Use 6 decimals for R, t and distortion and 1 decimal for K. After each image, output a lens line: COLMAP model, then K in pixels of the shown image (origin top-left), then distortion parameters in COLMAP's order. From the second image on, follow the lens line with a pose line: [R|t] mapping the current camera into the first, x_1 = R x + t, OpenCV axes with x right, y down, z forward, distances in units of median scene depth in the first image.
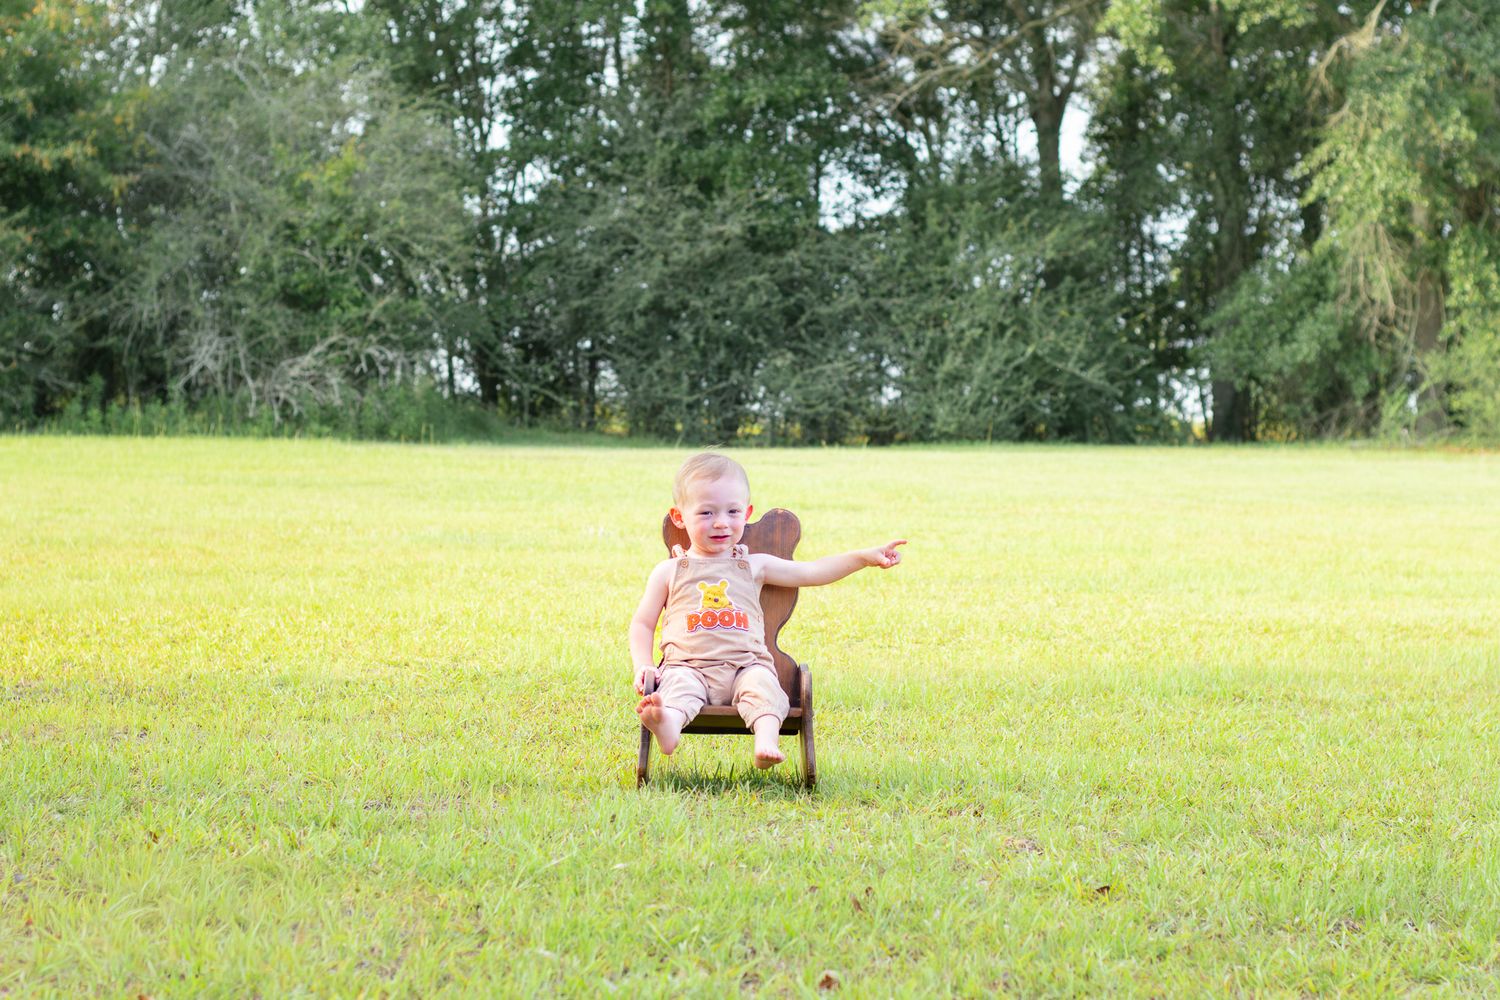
lens RADIAL K [[3607.0, 0, 750.0], [0, 3607.0, 500.0], [0, 0, 1]] dist [-0.093969, 0.158202]
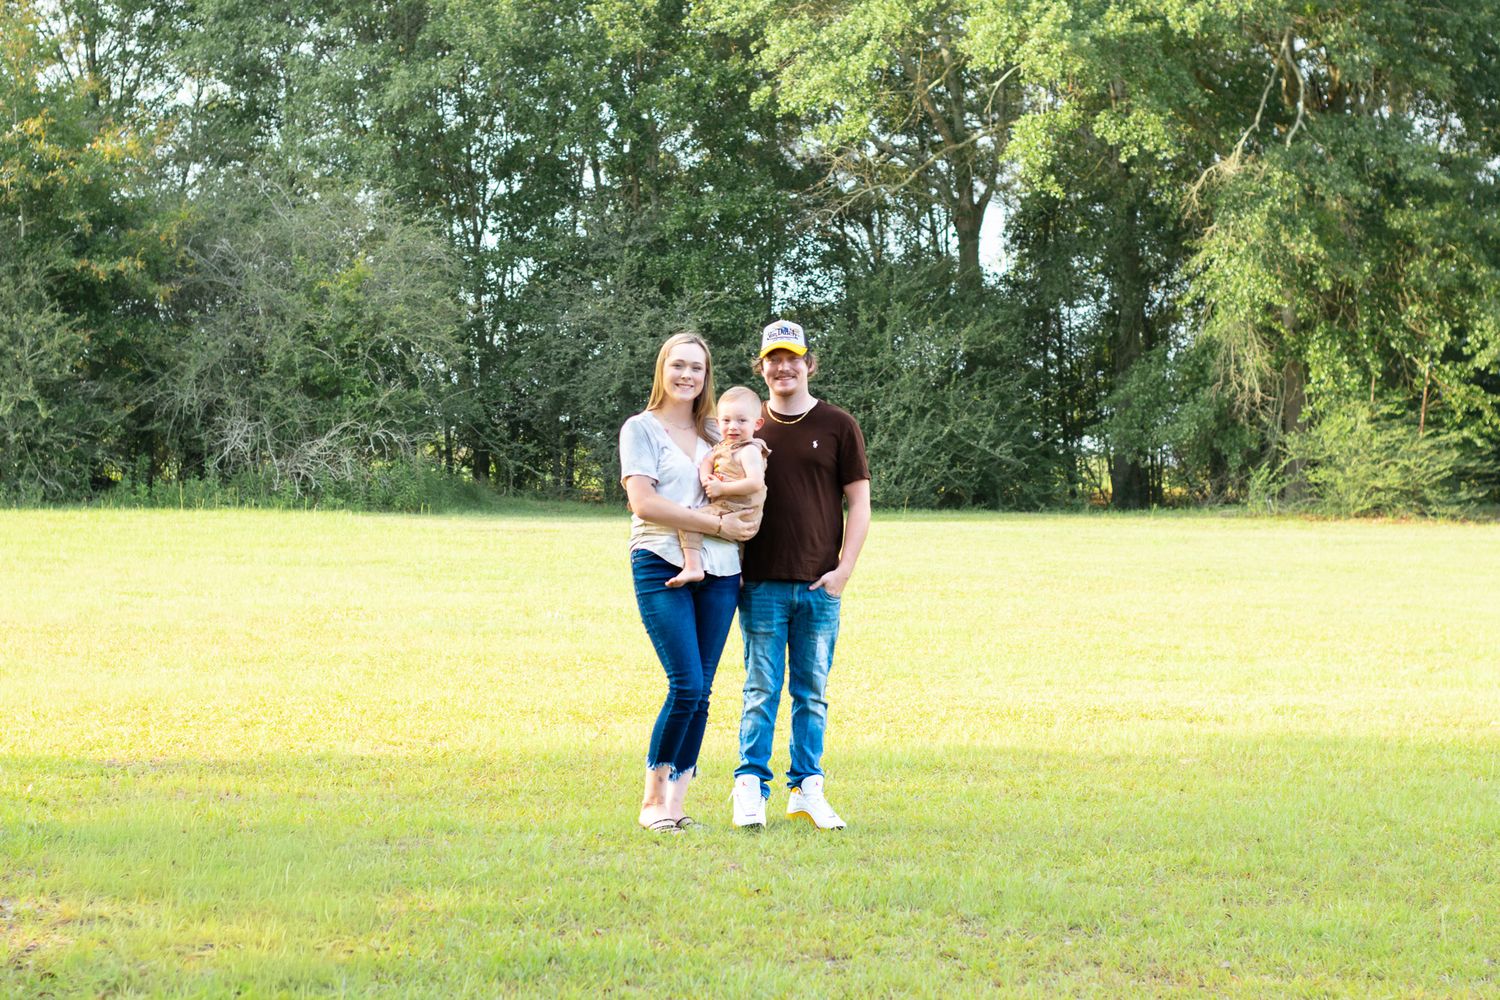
lens RADIAL K [[3449.4, 0, 750.0], [0, 3449.4, 500.0], [0, 0, 1]] dist [-0.106737, 0.074495]
pose [[0.999995, 0.001444, 0.002700, 0.011571], [-0.001426, 0.999975, -0.006899, -0.011433], [-0.002710, 0.006895, 0.999973, -0.109669]]
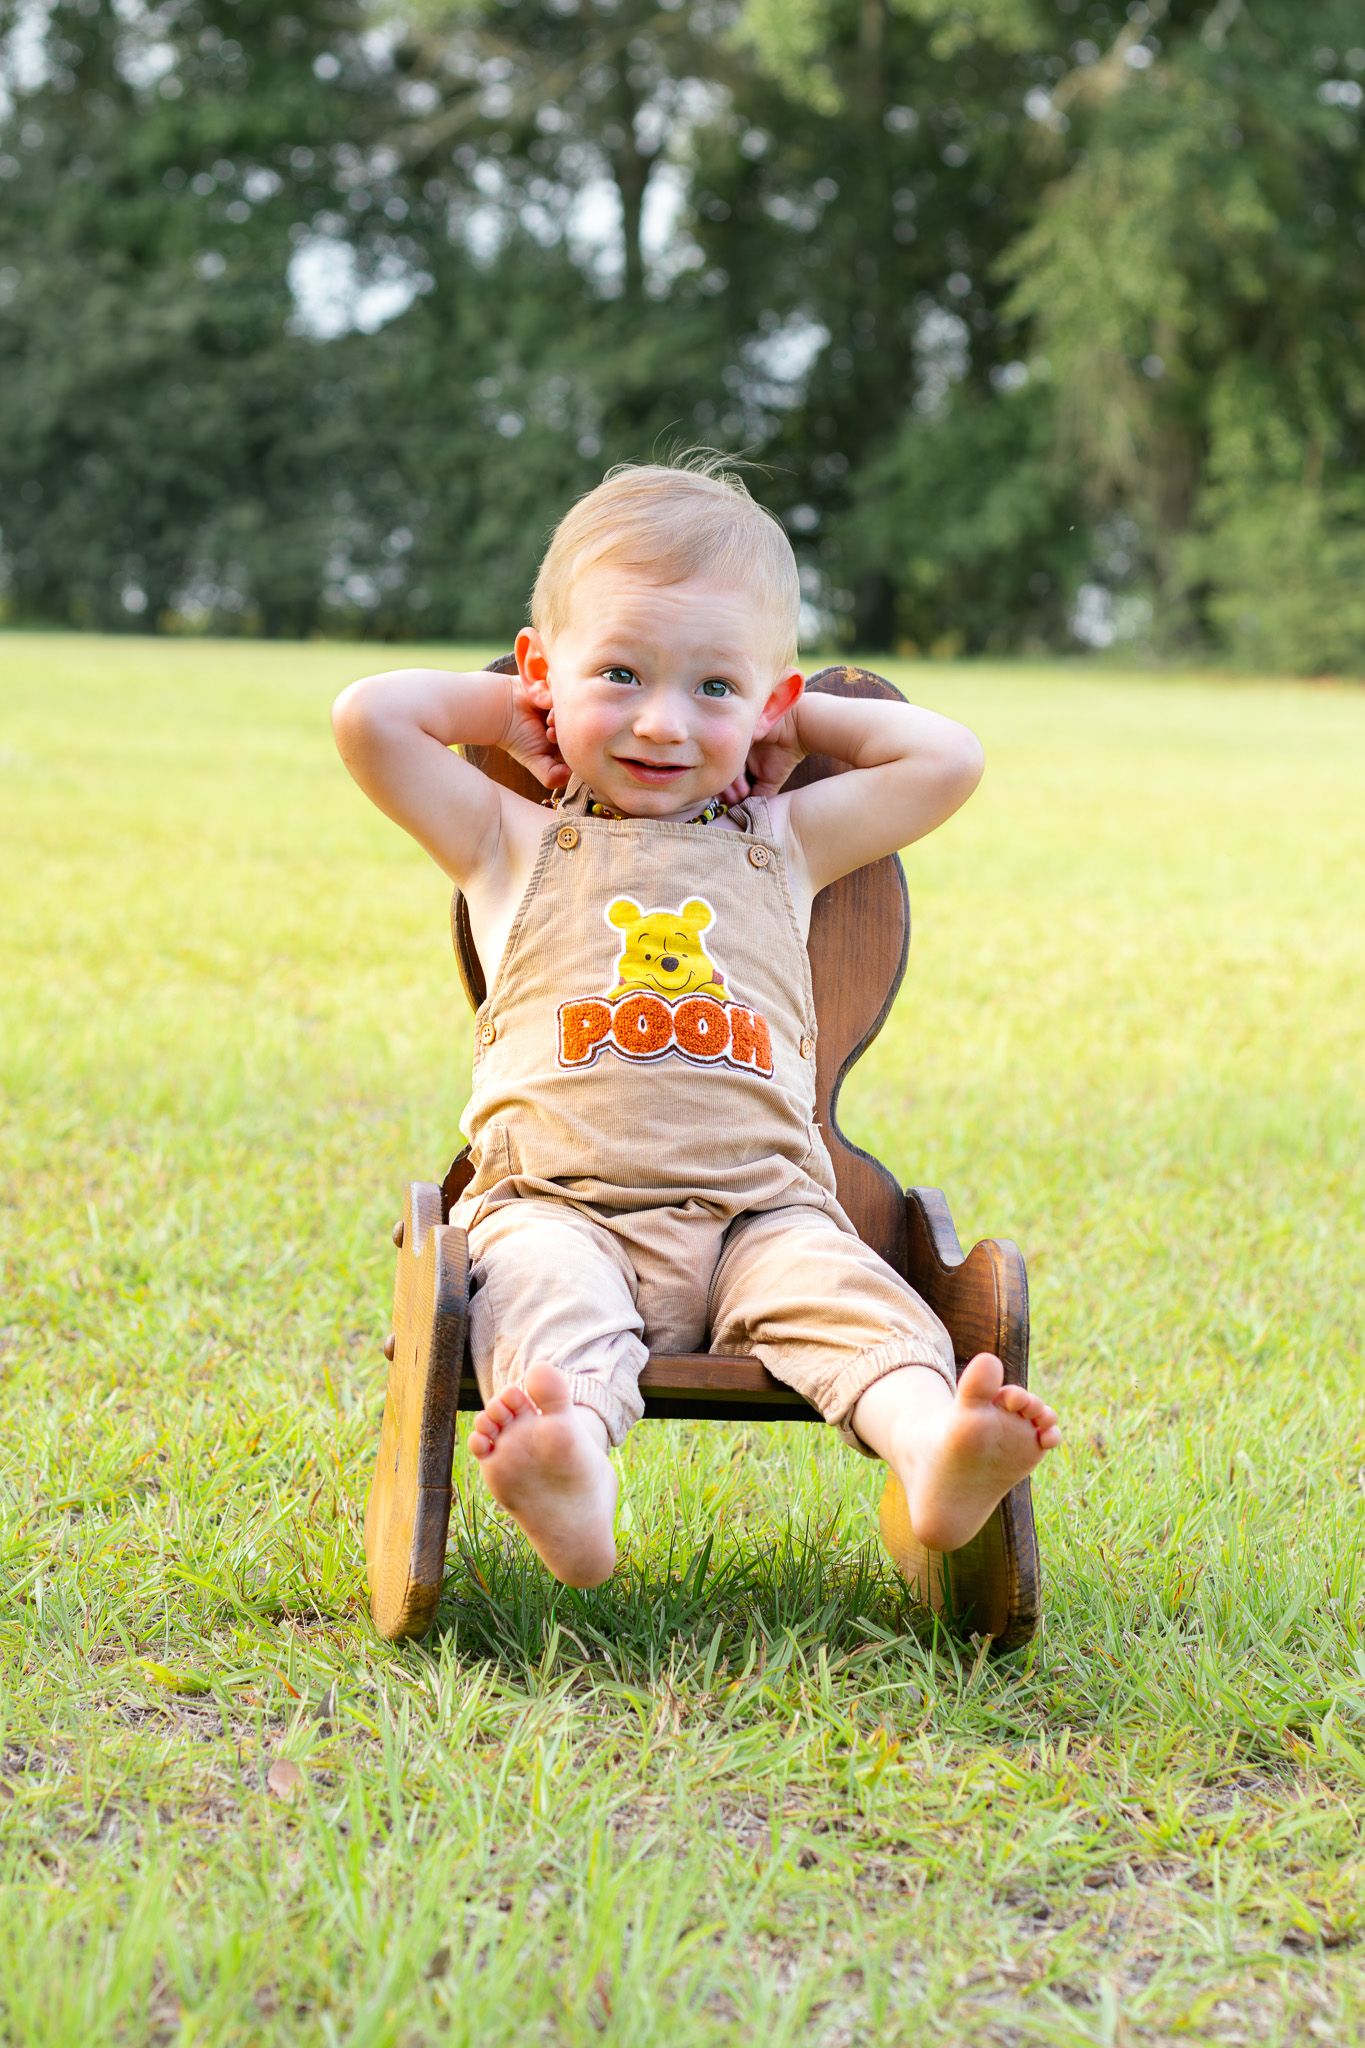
lens RADIAL K [[4723.4, 0, 682.5], [0, 4723.4, 1024.0], [0, 0, 1]] dist [-0.083542, -0.192967]
pose [[0.993136, 0.023526, 0.114573, -0.008858], [-0.030478, 0.997774, 0.059311, 0.001636], [-0.112922, -0.062396, 0.991643, 0.103296]]
